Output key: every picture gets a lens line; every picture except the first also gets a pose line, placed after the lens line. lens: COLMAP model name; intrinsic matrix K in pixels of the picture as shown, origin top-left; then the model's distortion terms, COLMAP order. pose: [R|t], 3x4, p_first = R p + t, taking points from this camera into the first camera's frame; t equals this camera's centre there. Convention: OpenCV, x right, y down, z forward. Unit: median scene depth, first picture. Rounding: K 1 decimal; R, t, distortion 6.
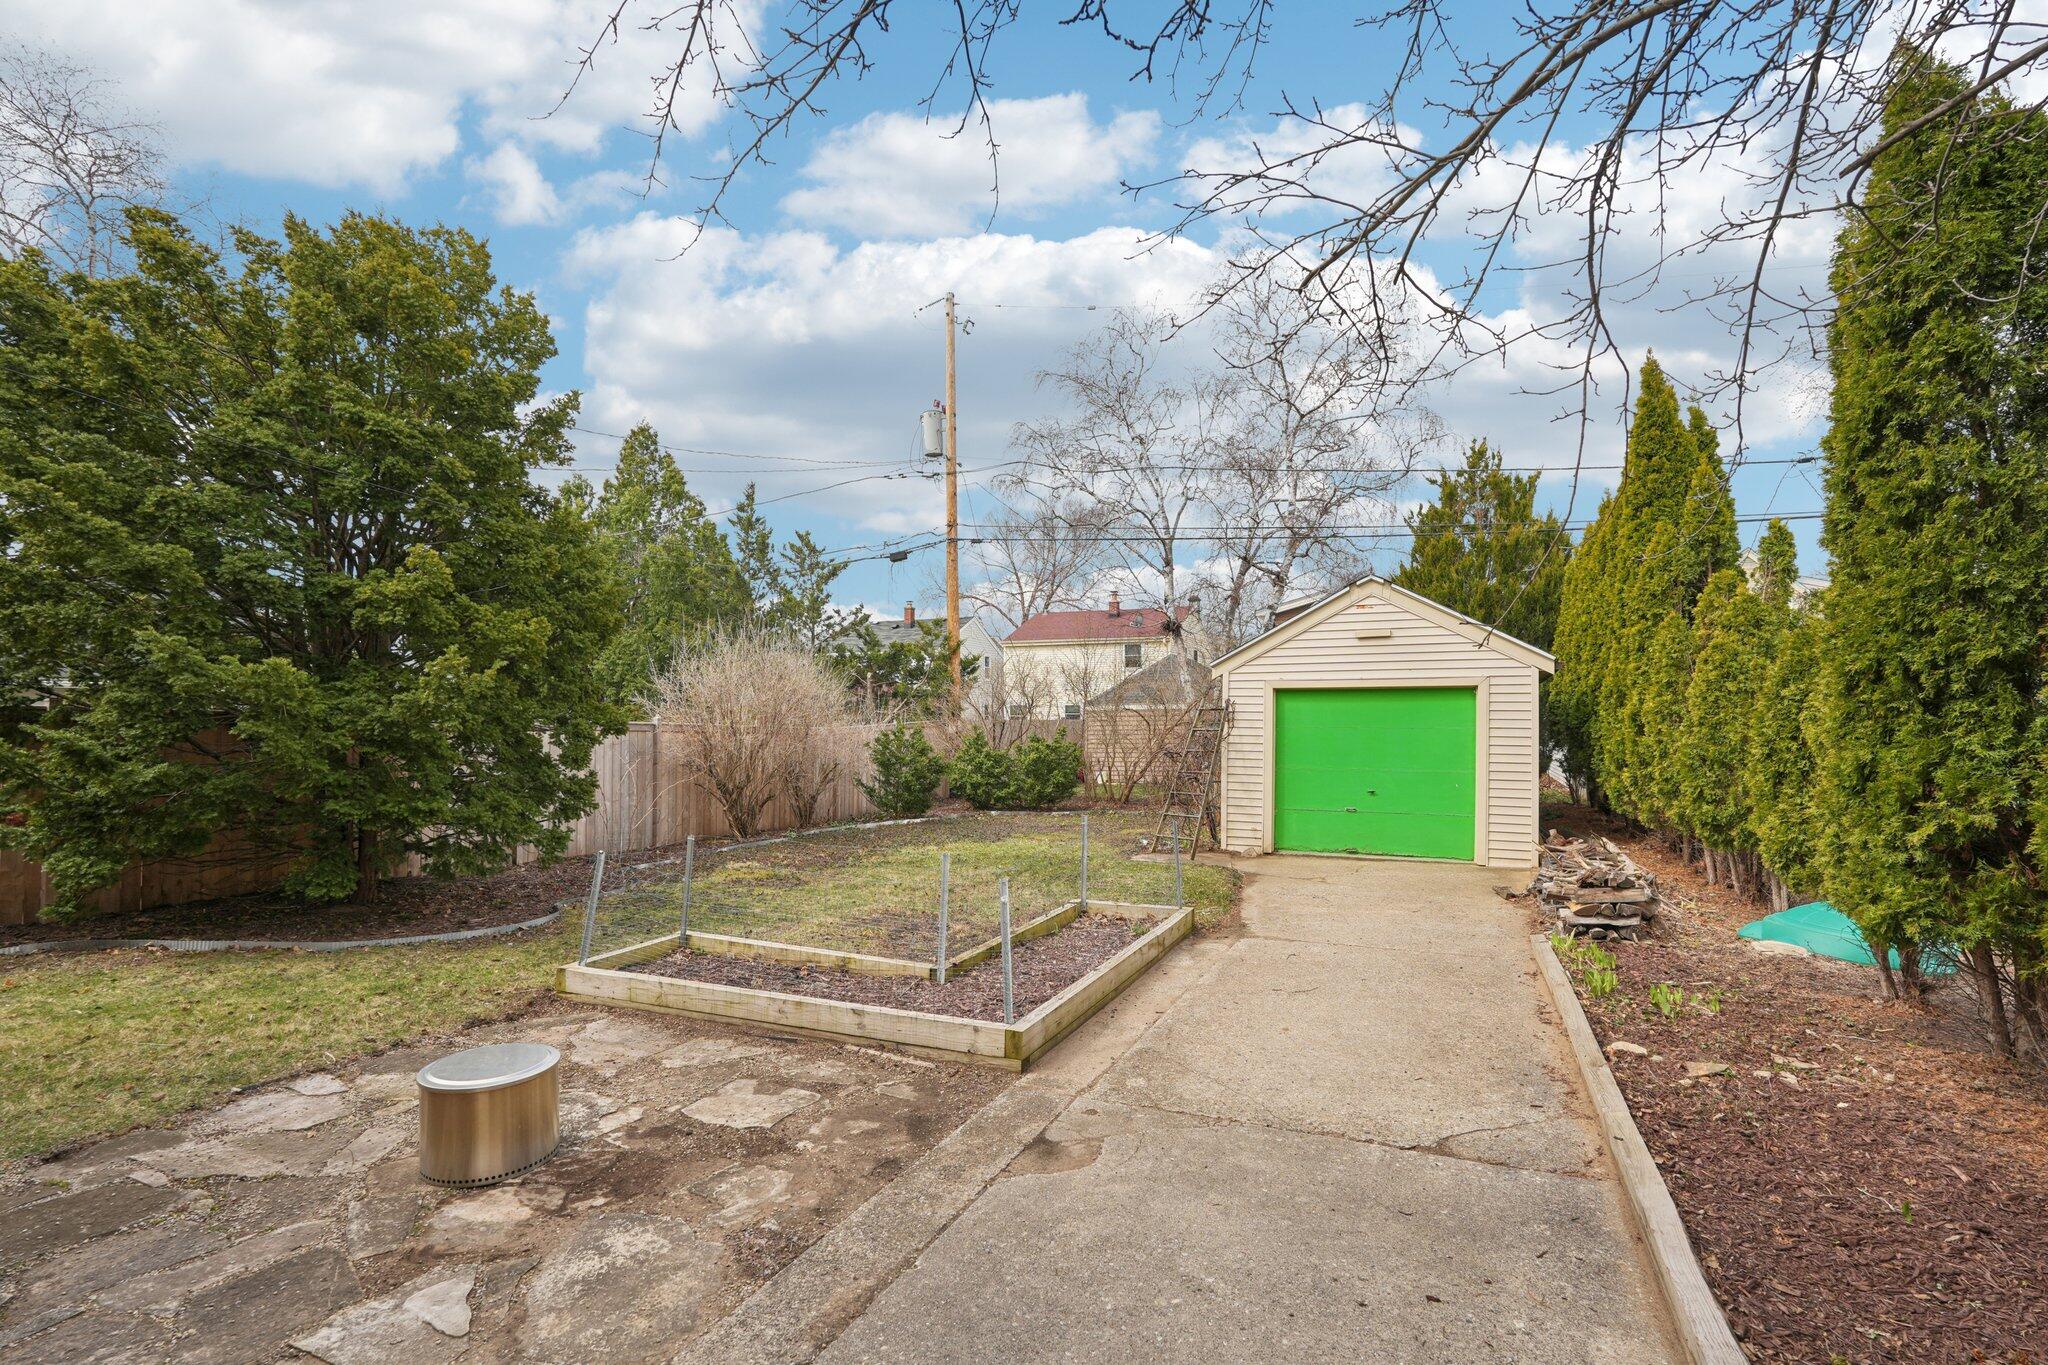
lens RADIAL K [[992.6, 0, 1022.9], [0, 992.6, 685.6], [0, 0, 1]] dist [-0.006341, -0.000232]
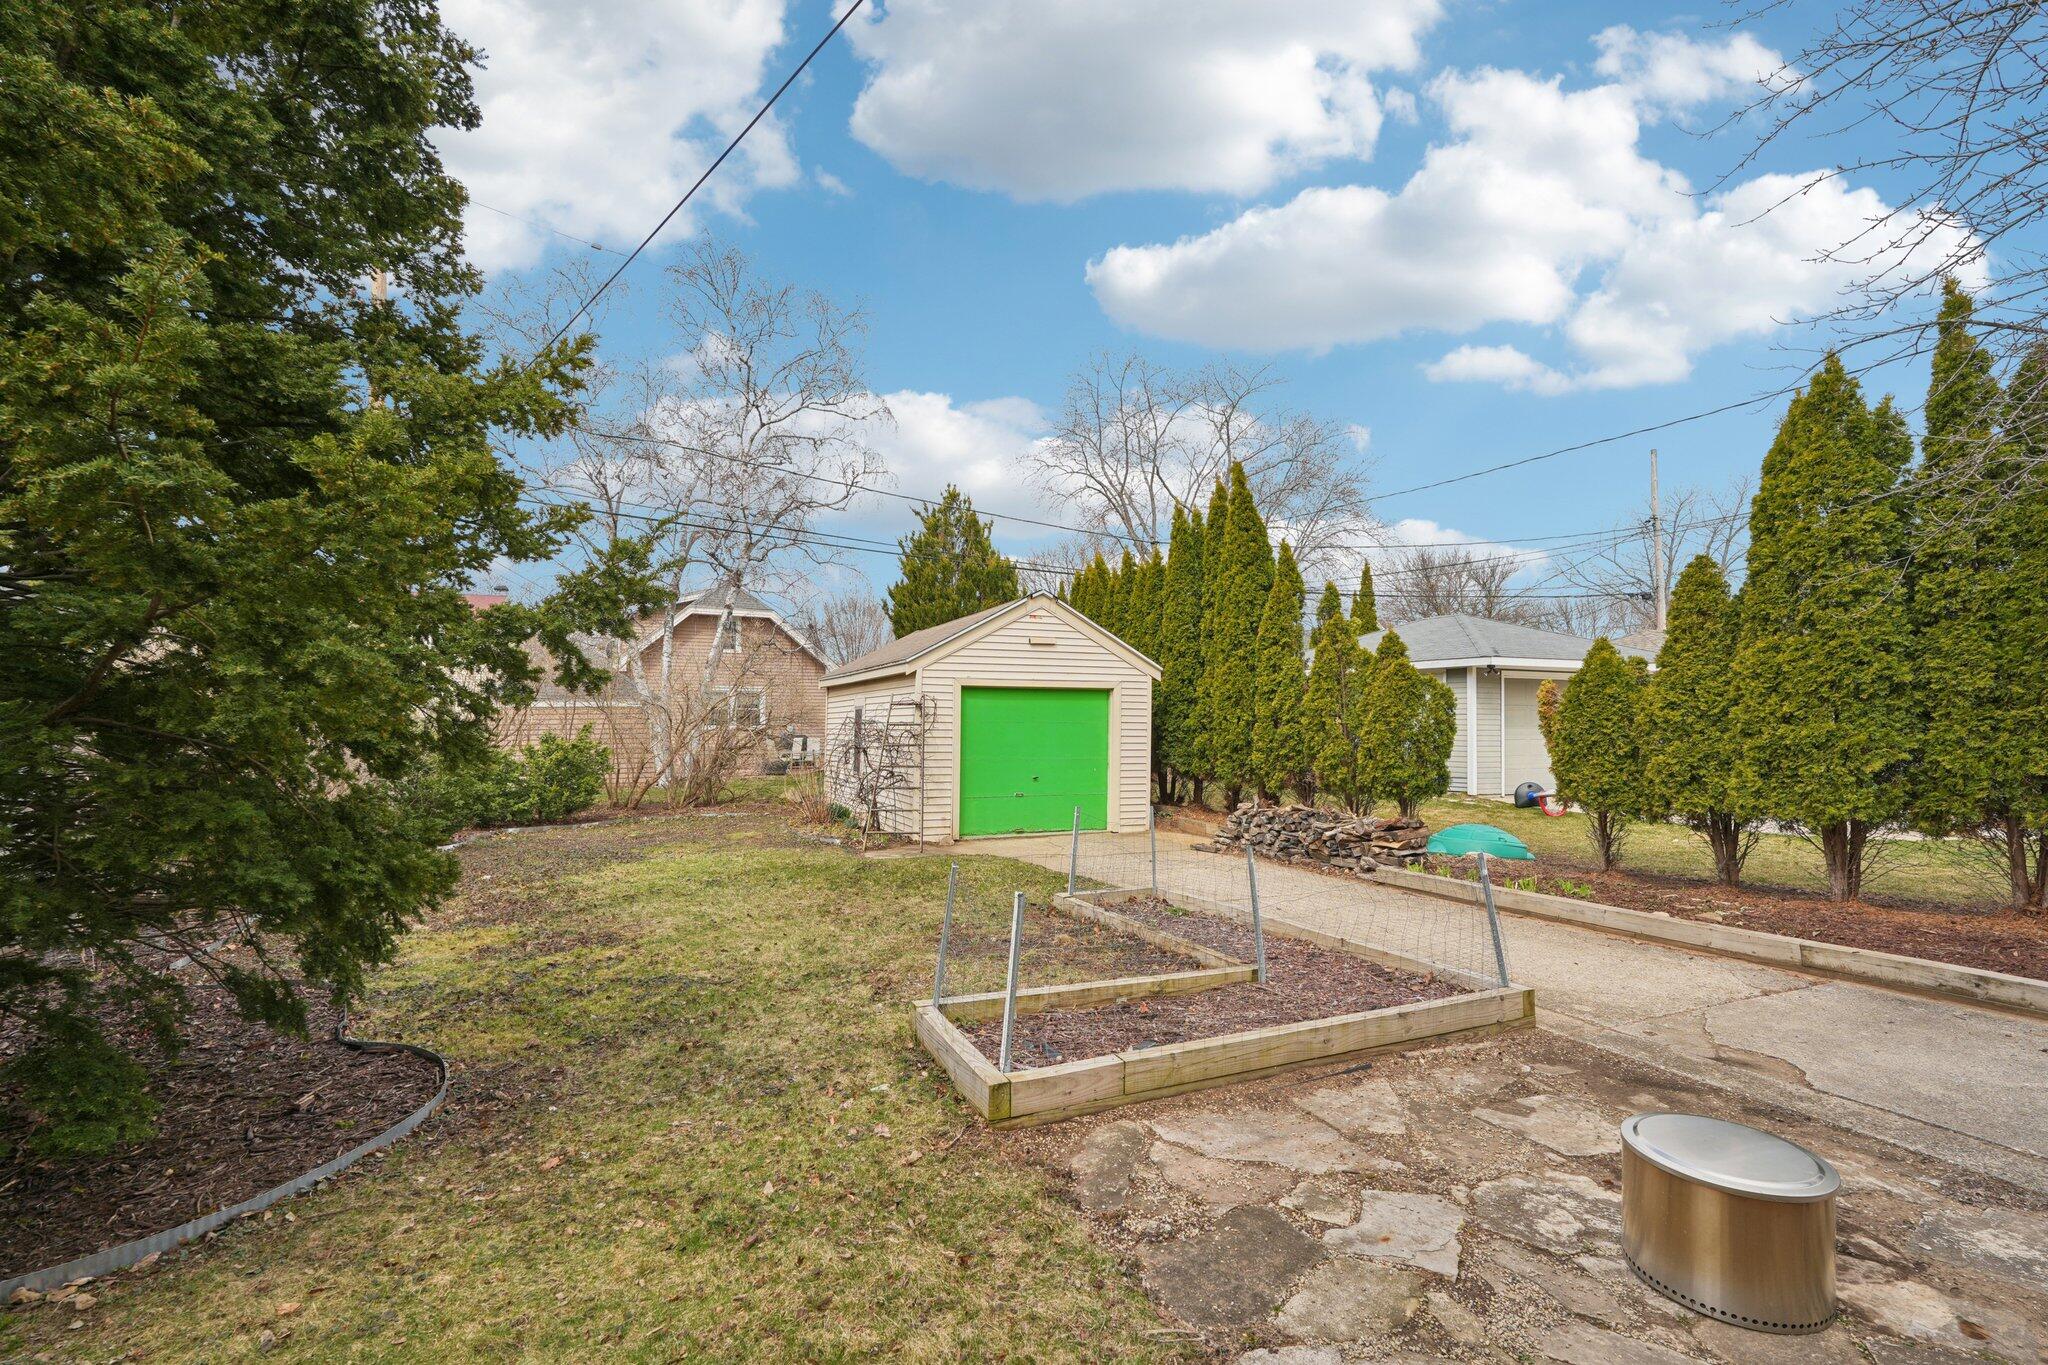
lens RADIAL K [[912.2, 0, 1024.8], [0, 912.2, 698.5], [0, 0, 1]] dist [-0.002705, 0.000678]
pose [[0.669281, 0.022378, 0.742673, -0.772945], [-0.026475, 0.999630, -0.006262, 0.038196], [-0.742538, -0.015472, 0.669625, 0.522165]]
